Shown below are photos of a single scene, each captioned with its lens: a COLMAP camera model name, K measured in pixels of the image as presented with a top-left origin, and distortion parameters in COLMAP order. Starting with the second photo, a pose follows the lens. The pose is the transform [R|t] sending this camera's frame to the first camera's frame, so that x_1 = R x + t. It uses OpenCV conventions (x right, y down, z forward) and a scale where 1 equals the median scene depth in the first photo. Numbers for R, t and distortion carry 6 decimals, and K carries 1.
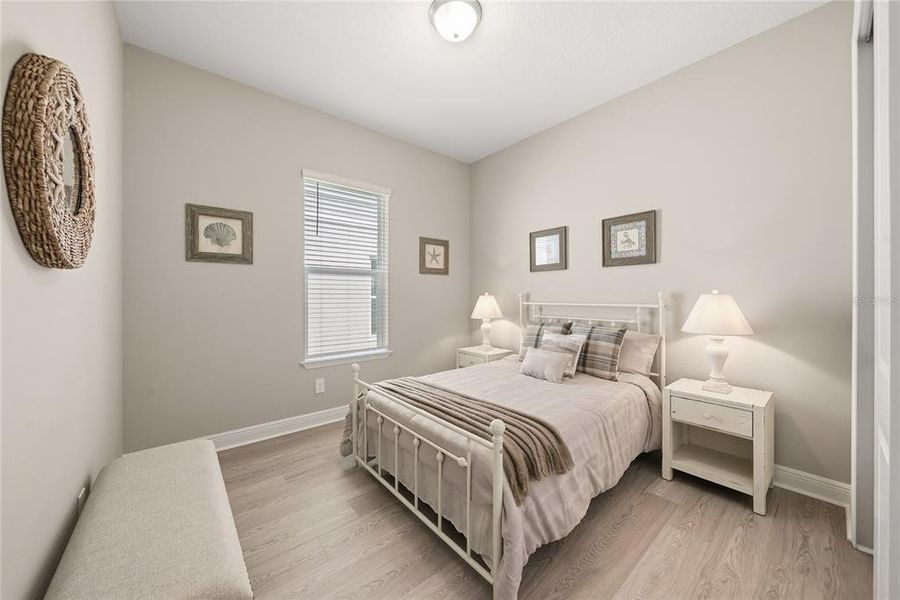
lens RADIAL K [[321.3, 0, 453.1], [0, 321.3, 294.6], [0, 0, 1]] dist [-0.014363, 0.000013]
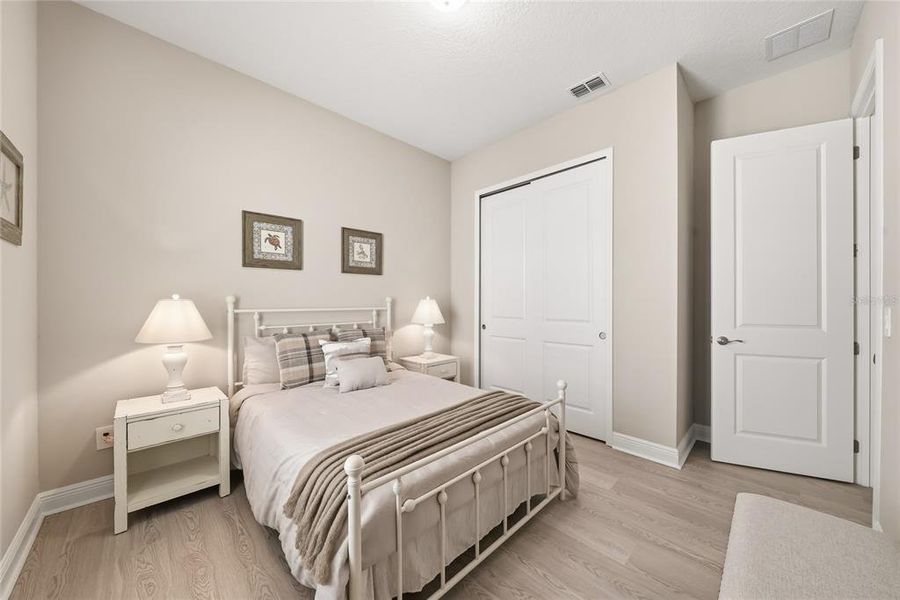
lens RADIAL K [[319.3, 0, 454.2], [0, 319.3, 302.7], [0, 0, 1]] dist [-0.005290, -0.000089]
pose [[-0.075295, -0.002664, 0.997158, -0.528408], [-0.005619, 0.999982, 0.002247, 0.006063], [-0.997145, -0.005434, -0.075309, 0.638867]]
